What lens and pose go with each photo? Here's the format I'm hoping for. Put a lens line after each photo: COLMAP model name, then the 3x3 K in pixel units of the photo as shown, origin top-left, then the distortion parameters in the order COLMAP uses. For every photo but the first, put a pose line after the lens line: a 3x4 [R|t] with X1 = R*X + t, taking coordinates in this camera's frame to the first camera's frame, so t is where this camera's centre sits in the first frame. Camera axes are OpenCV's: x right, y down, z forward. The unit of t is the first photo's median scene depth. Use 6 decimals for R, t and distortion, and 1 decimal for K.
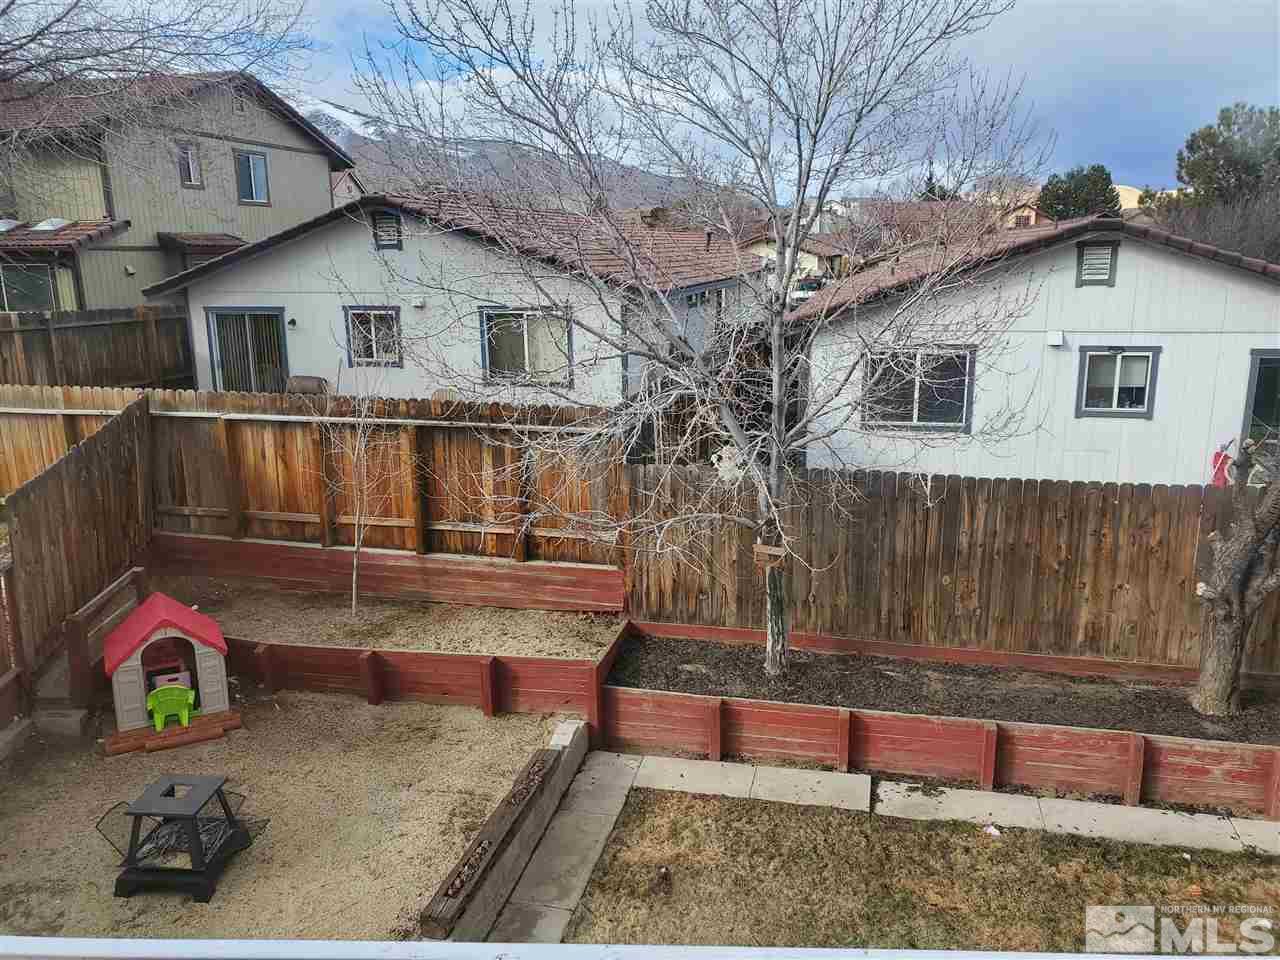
lens RADIAL K [[993.4, 0, 664.3], [0, 993.4, 488.9], [0, 0, 1]] dist [0.004700, -0.003280]
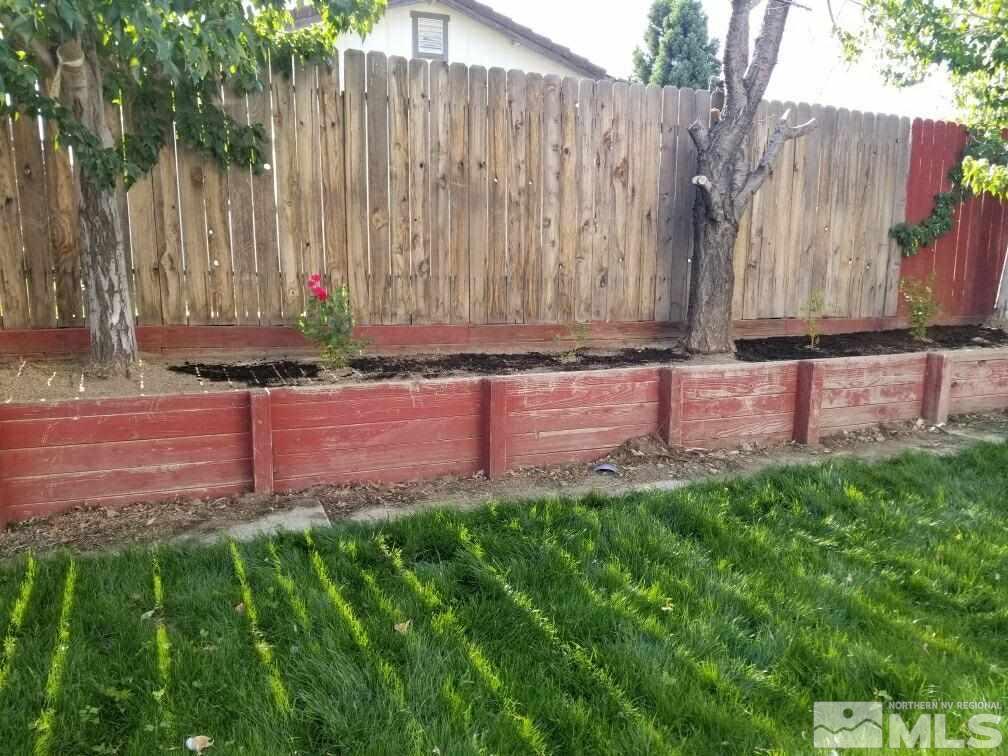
lens RADIAL K [[782.3, 0, 523.1], [0, 782.3, 385.0], [0, 0, 1]] dist [0.004700, -0.003280]
pose [[0.821146, -0.080178, 0.565059, 0.053691], [0.122795, 0.991715, -0.037729, 0.242649], [-0.557352, 0.100367, 0.824188, 0.524404]]
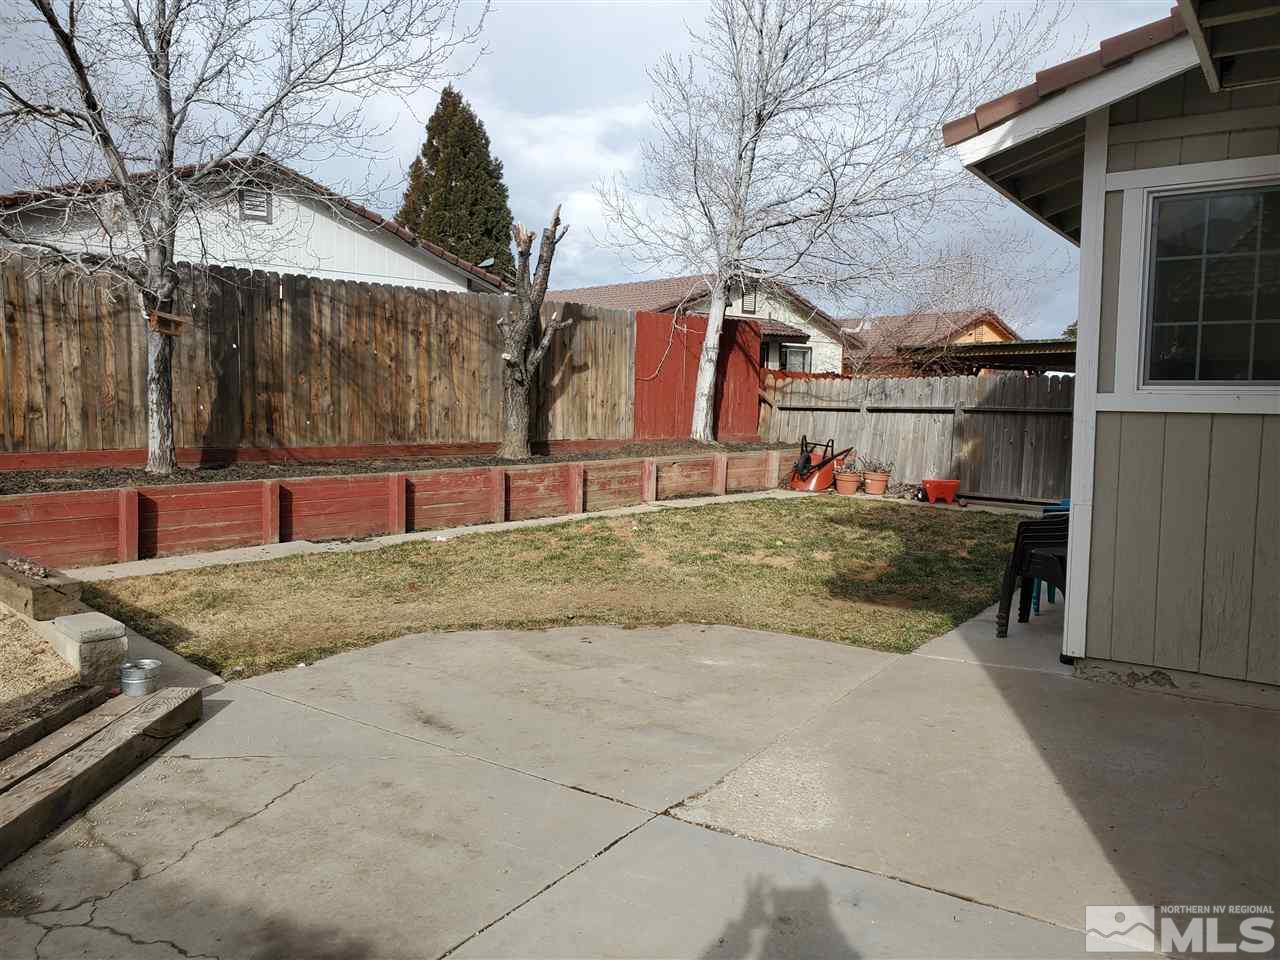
lens RADIAL K [[993.4, 0, 664.3], [0, 993.4, 488.9], [0, 0, 1]] dist [0.004700, -0.003280]
pose [[0.538255, -0.072939, 0.839620, -0.416836], [0.185472, 0.982075, -0.033586, 0.321733], [-0.822120, 0.173804, 0.542135, 0.133347]]
